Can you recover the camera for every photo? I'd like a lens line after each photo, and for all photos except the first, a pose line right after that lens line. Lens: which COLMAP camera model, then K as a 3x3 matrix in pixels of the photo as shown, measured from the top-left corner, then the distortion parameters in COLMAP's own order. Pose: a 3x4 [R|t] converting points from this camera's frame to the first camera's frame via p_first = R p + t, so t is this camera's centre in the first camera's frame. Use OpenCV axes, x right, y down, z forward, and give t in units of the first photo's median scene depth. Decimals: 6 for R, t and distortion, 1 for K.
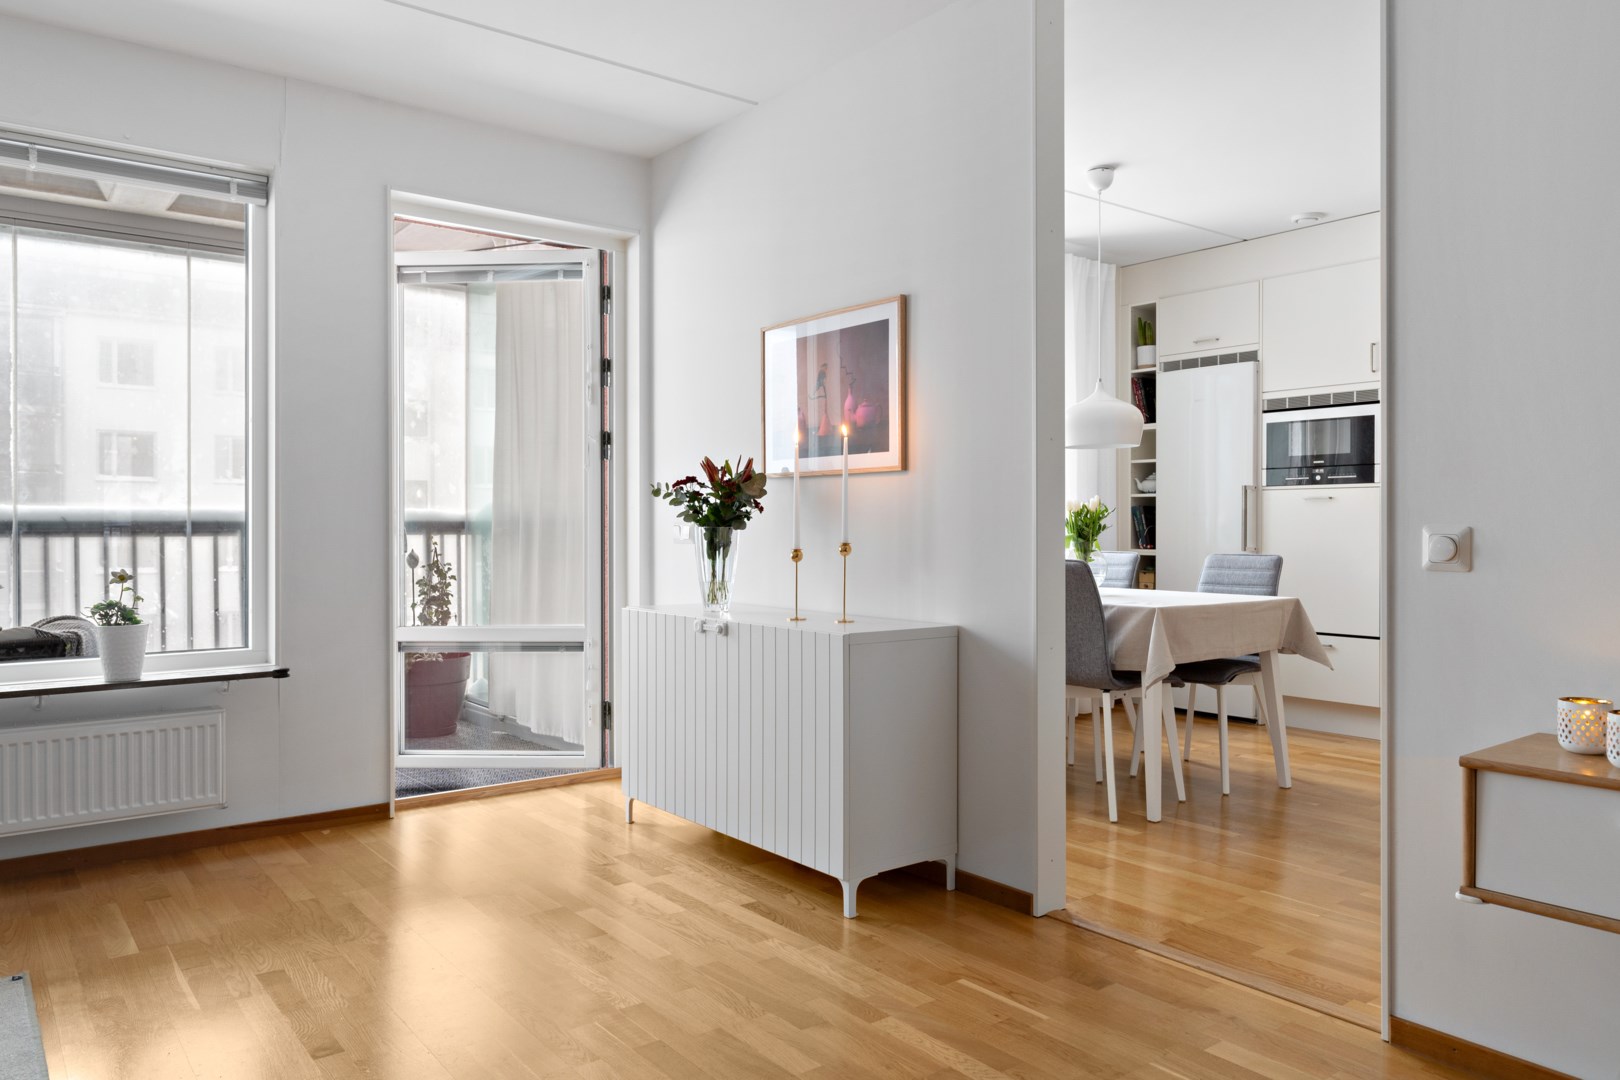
lens RADIAL K [[1113.7, 0, 816.4], [0, 1113.7, 528.3], [0, 0, 1]] dist [-0.005566, 0.001784]
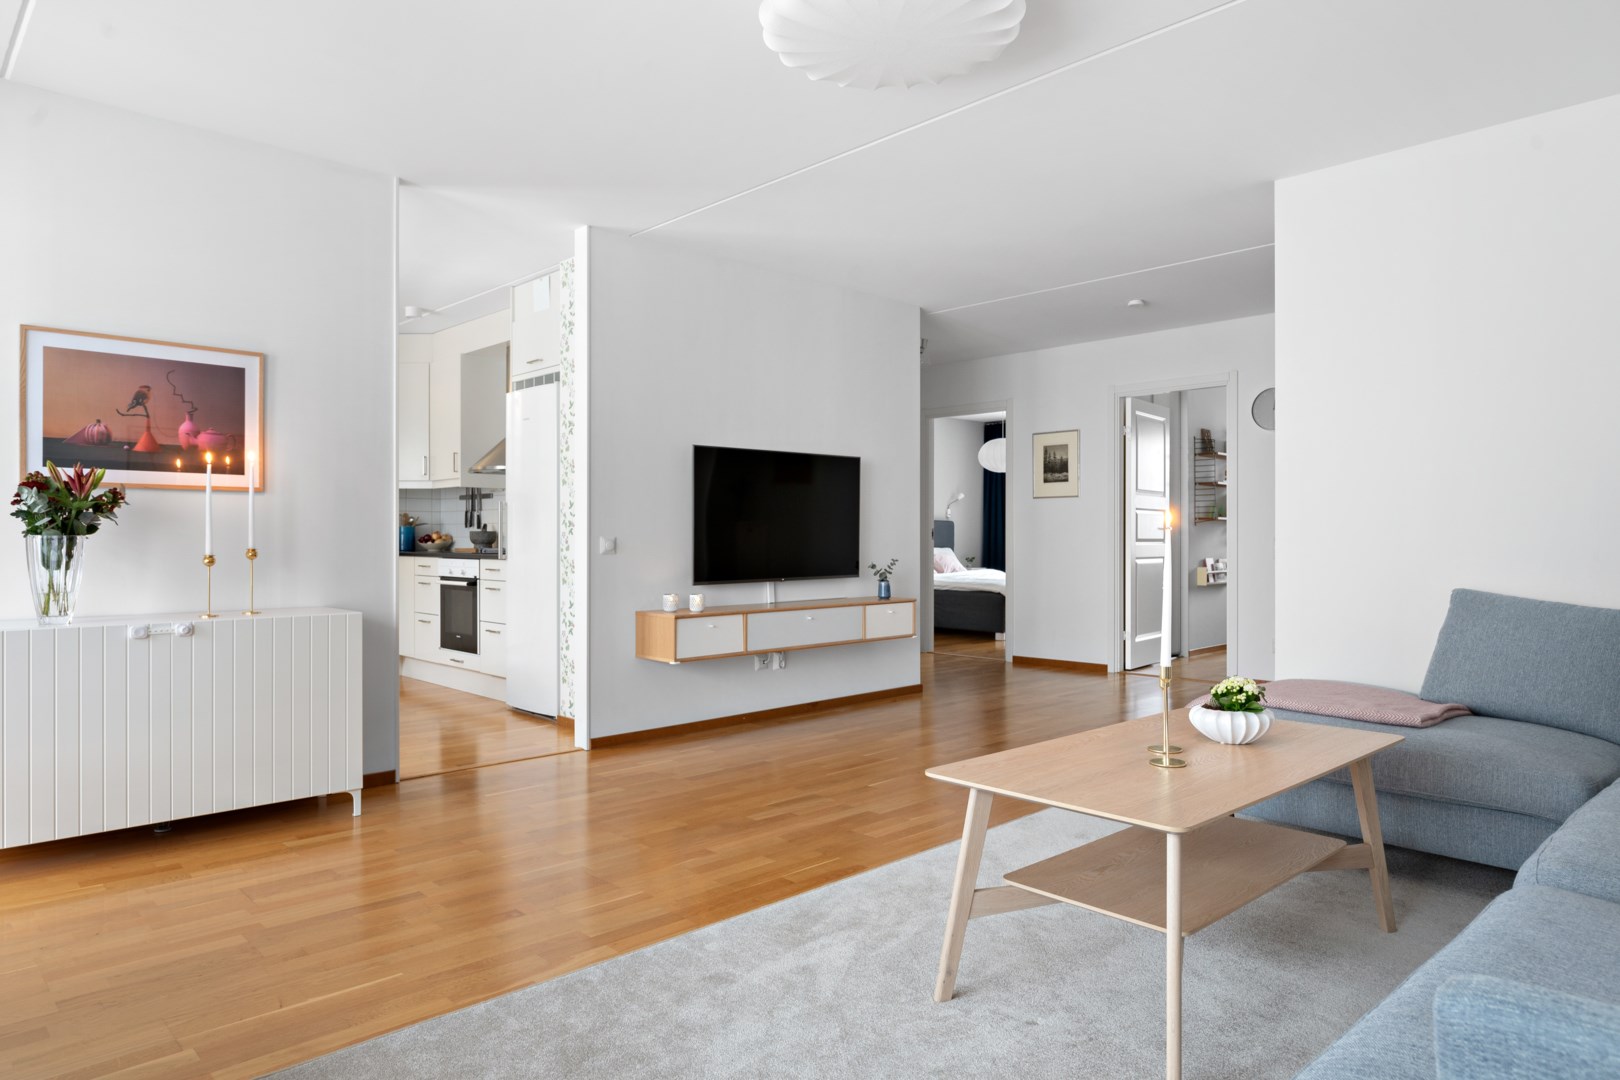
lens RADIAL K [[992.8, 0, 810.0], [0, 992.8, 540.0], [0, 0, 1]] dist [0.000353, -0.000226]
pose [[-0.100913, -0.002912, 0.994891, -0.709604], [-0.001046, 0.999995, 0.002821, -0.000374], [-0.994895, -0.000756, -0.100915, 0.313477]]
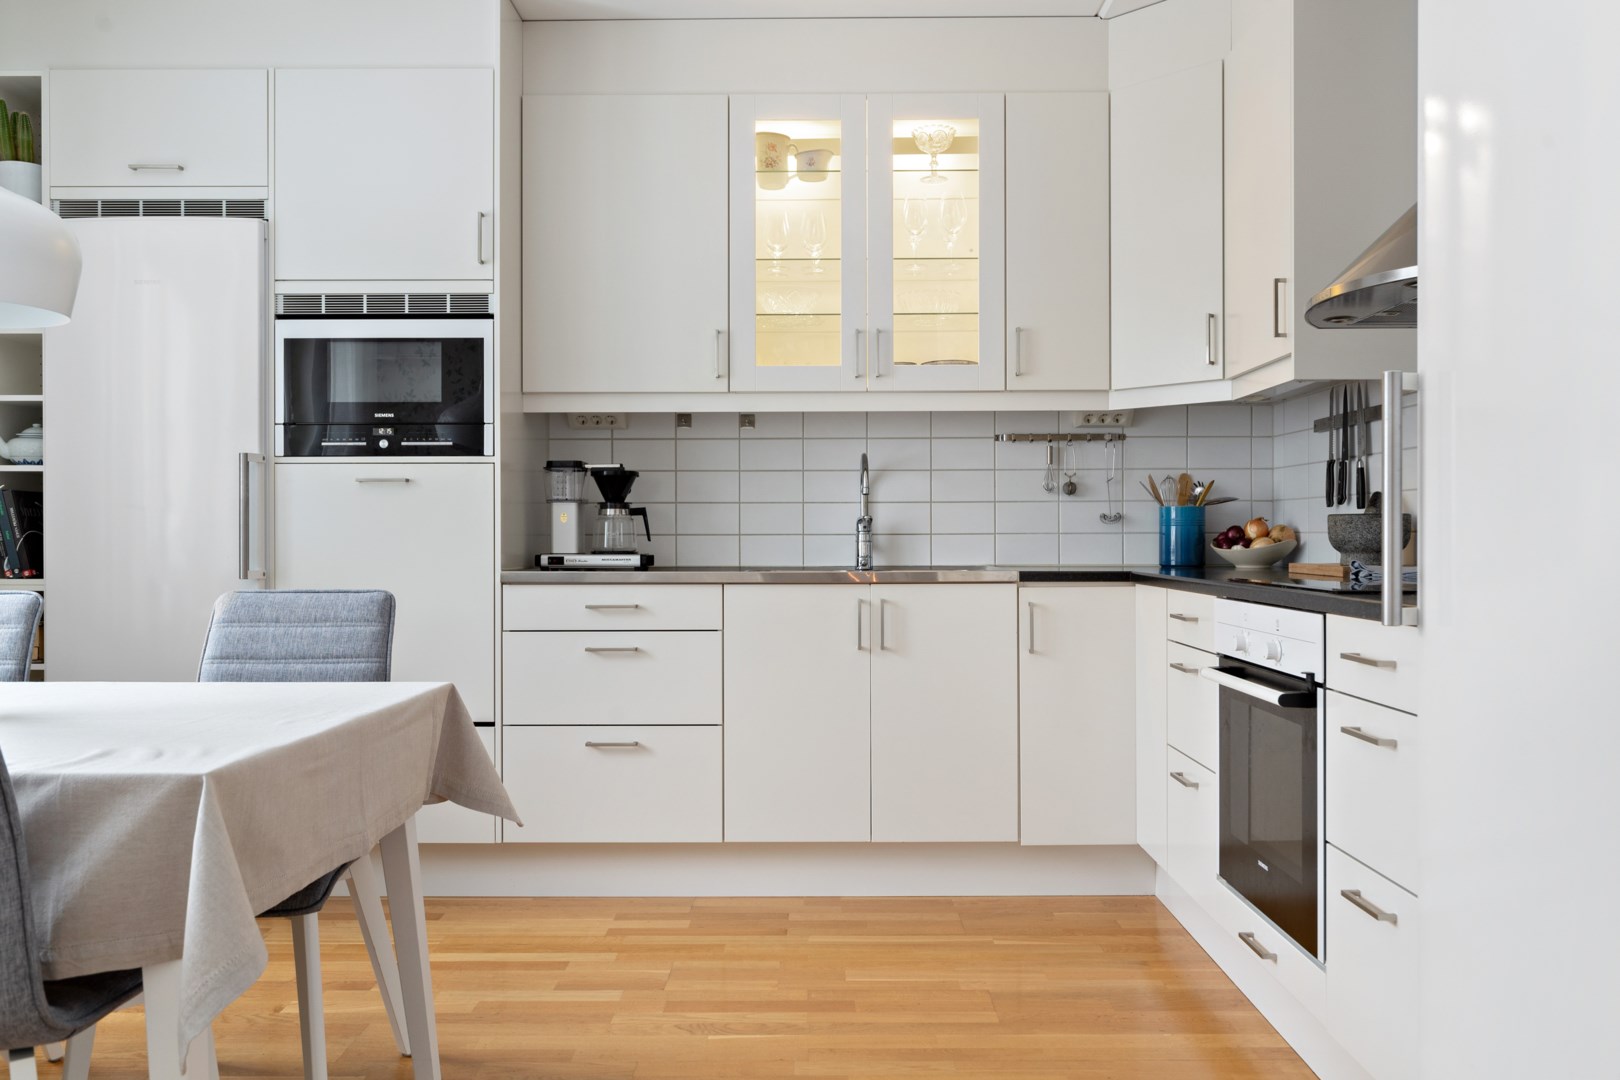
lens RADIAL K [[1284.0, 0, 810.0], [0, 1284.0, 540.0], [0, 0, 1]] dist [-0.000997, 0.003418]
pose [[0.625250, -0.004477, 0.780411, 0.089332], [0.002889, 0.999990, 0.003422, 0.001037], [-0.780419, 0.000115, 0.625257, 0.457940]]
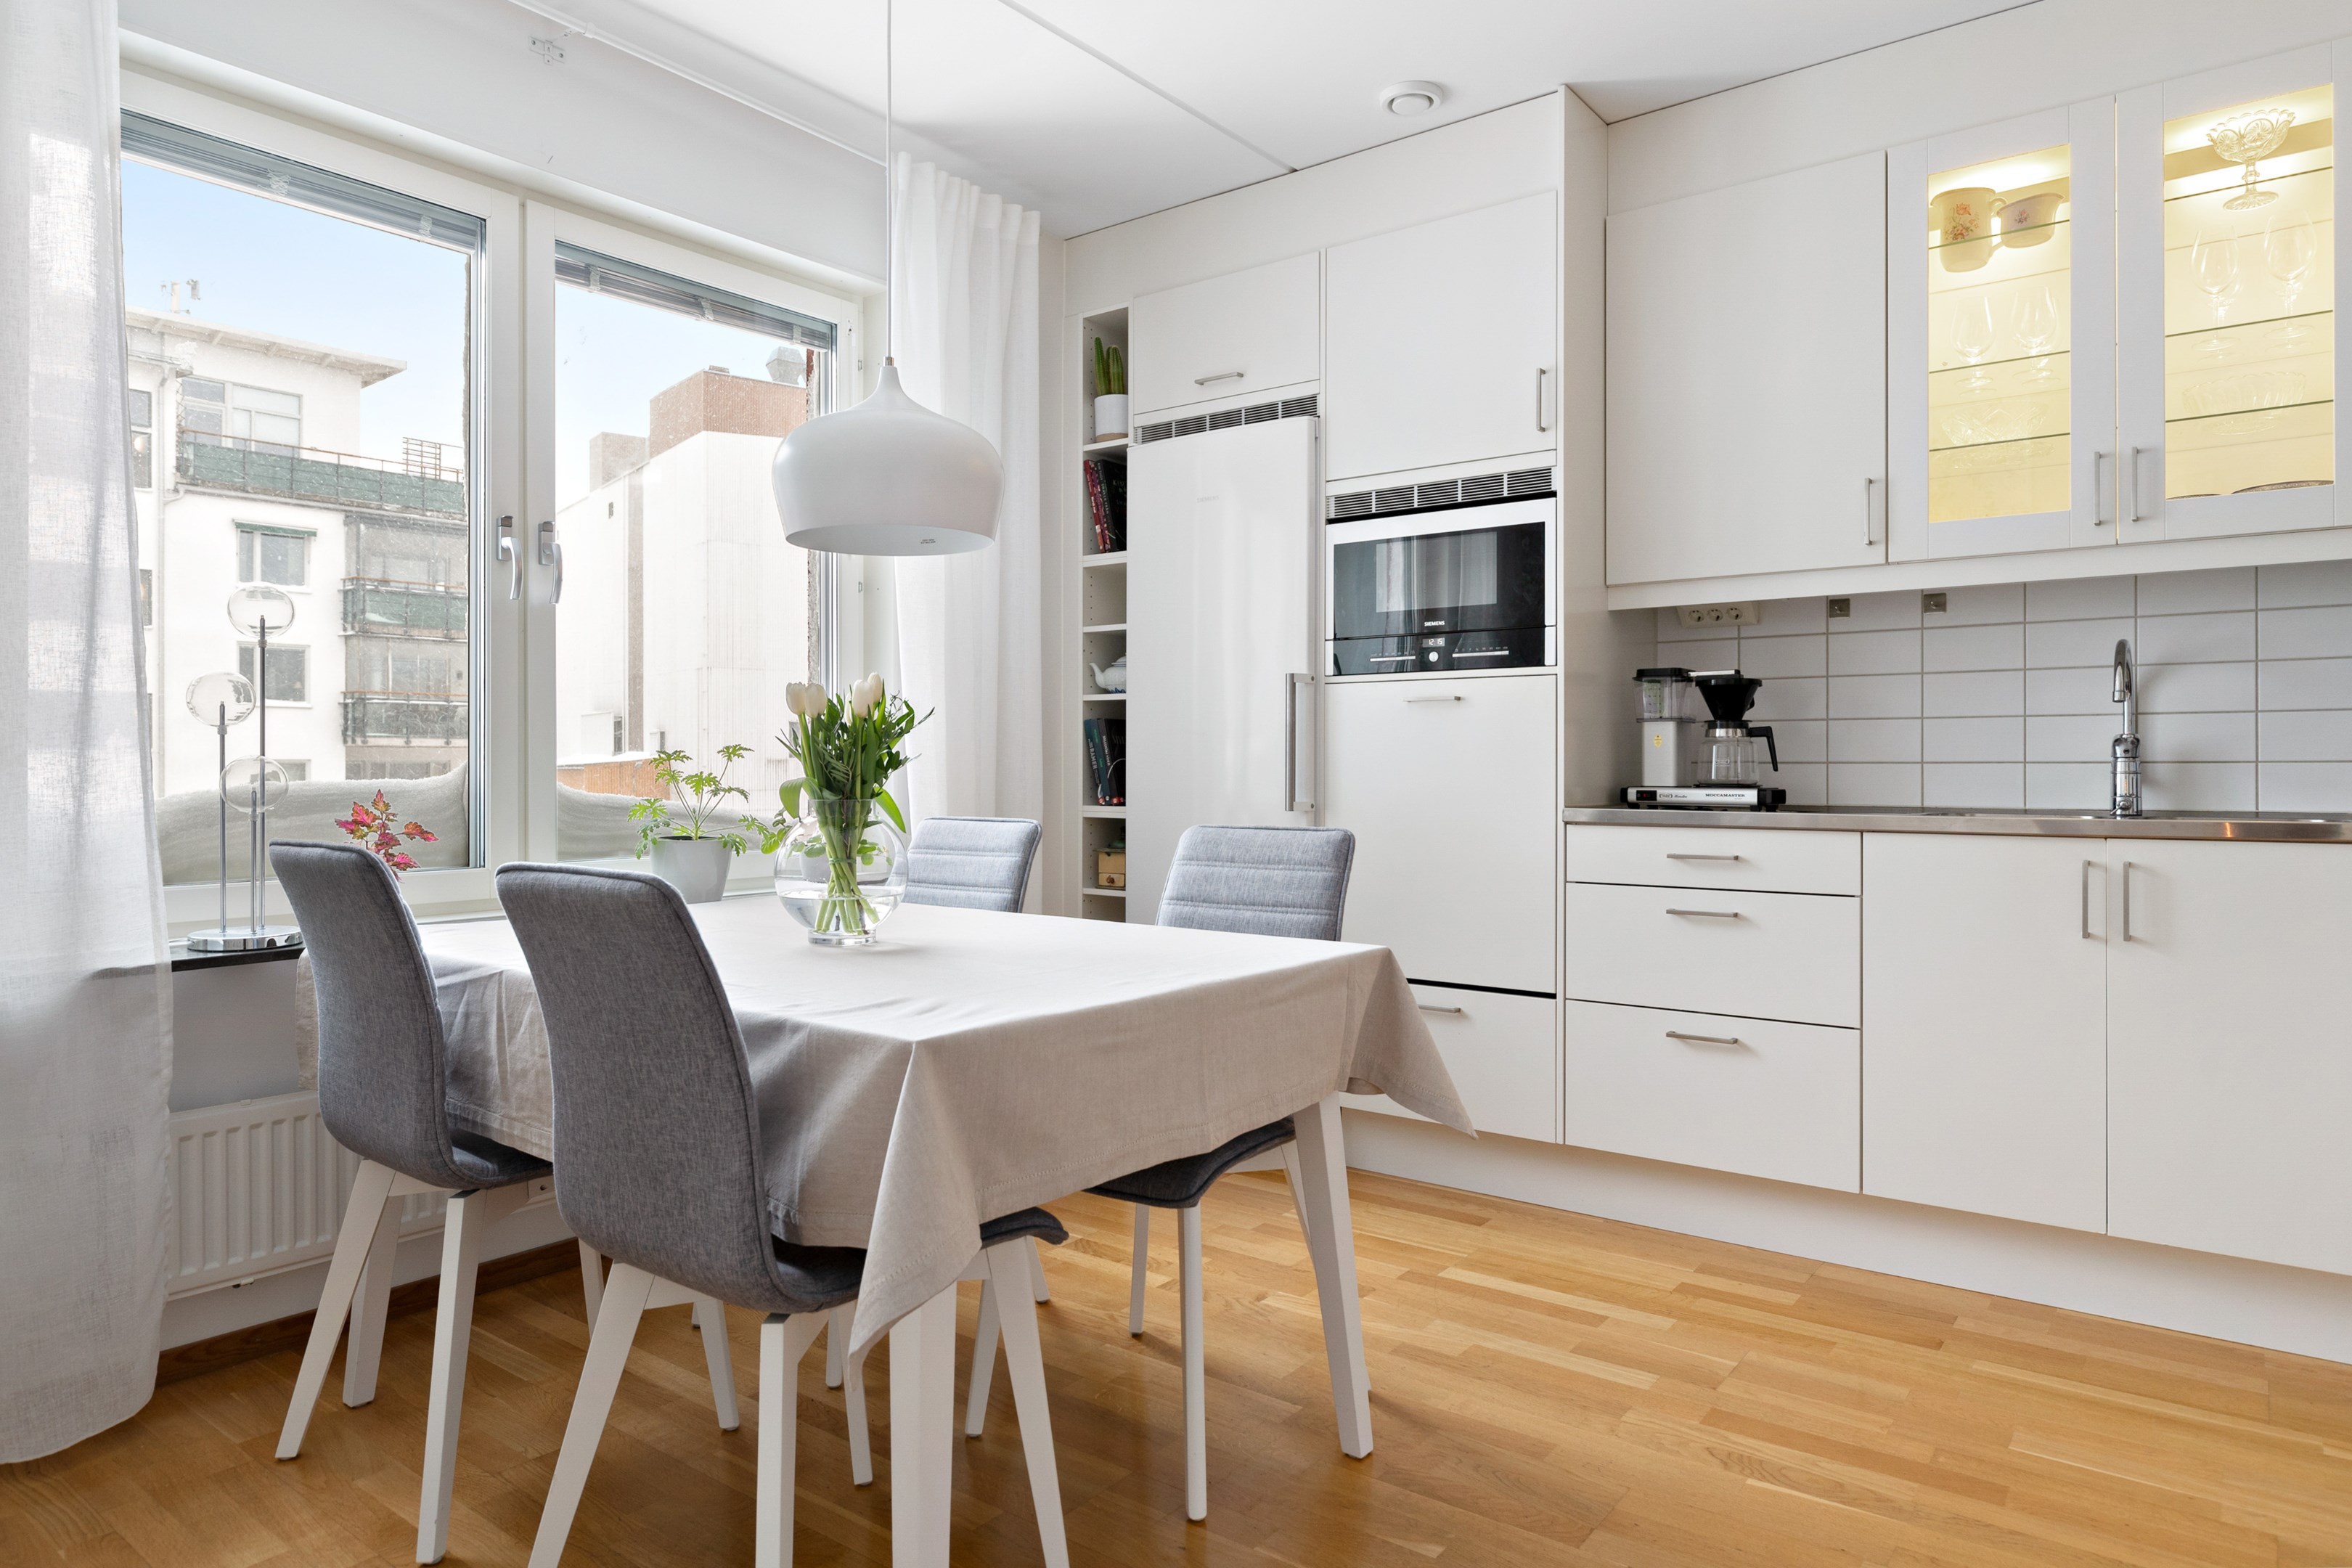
lens RADIAL K [[1409.7, 0, 1186.0], [0, 1409.7, 760.3], [0, 0, 1]] dist [-0.002494, 0.000188]
pose [[0.967845, -0.000994, 0.251544, 0.207400], [0.001976, 0.999991, -0.003649, 0.000974], [-0.251538, 0.004029, 0.967839, 0.467298]]
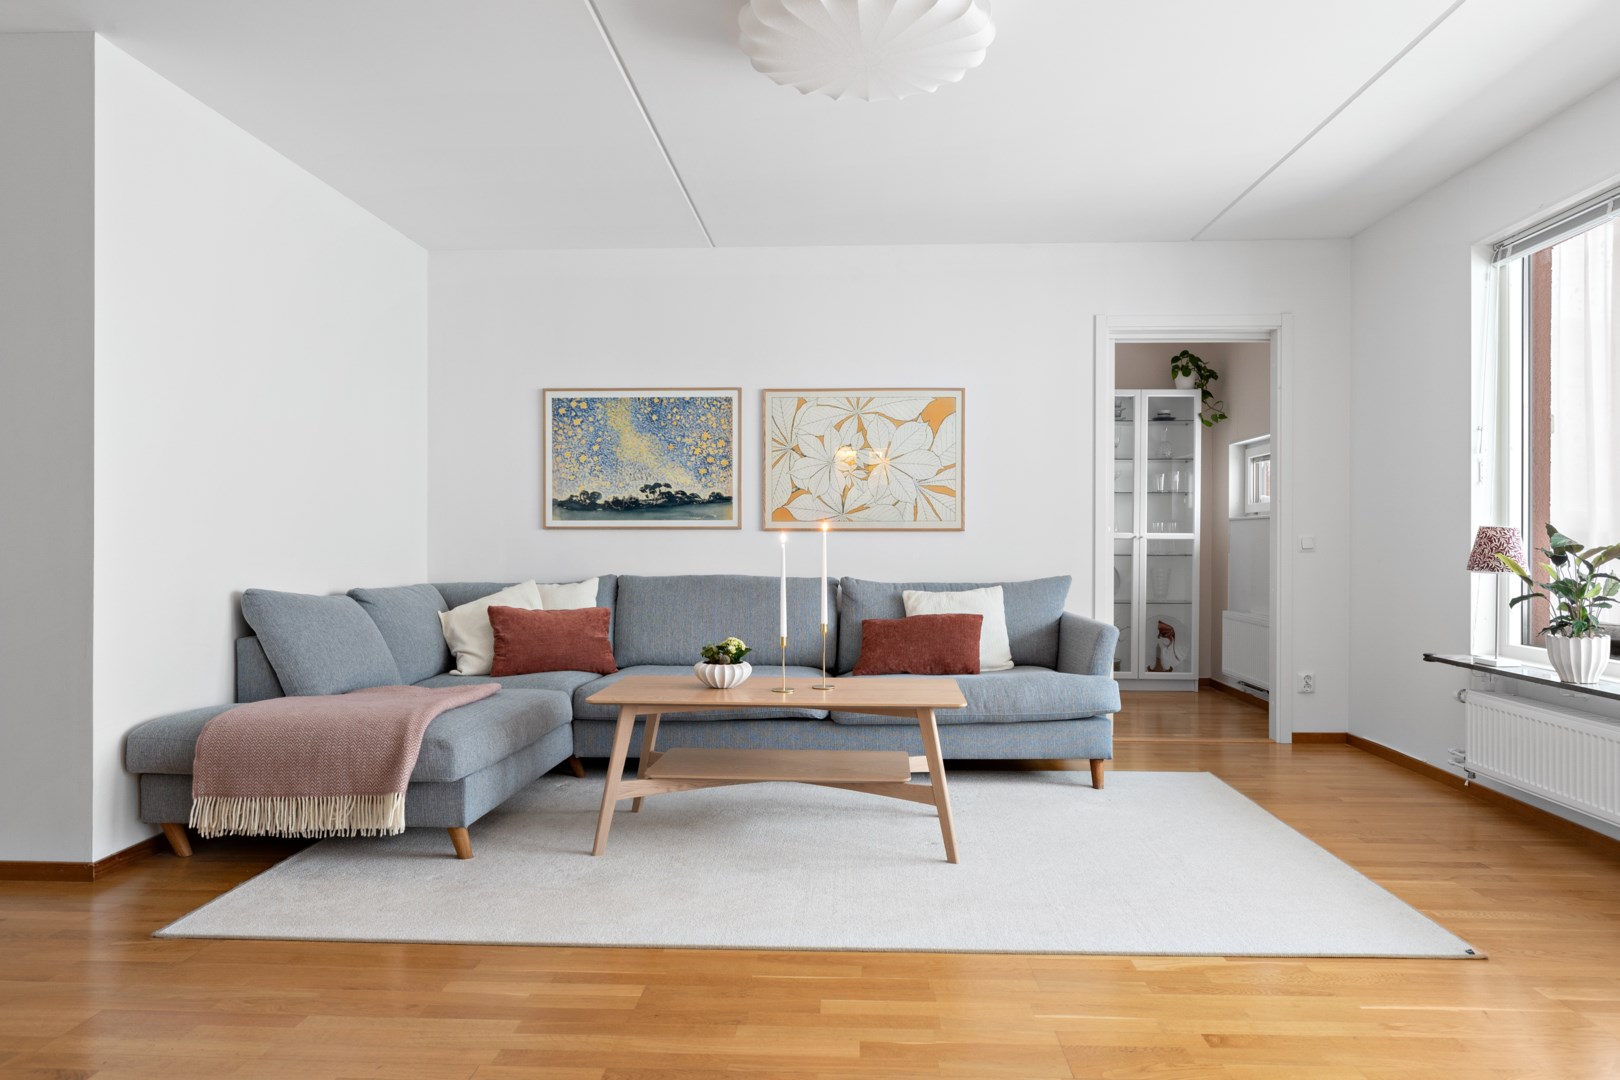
lens RADIAL K [[1064.1, 0, 810.0], [0, 1064.1, 540.0], [0, 0, 1]] dist [0.001147, 0.001341]
pose [[-0.647226, -0.001173, -0.762297, 0.236180], [-0.002187, 0.999998, 0.000318, 0.000199], [0.762295, 0.001873, -0.647227, 0.561525]]
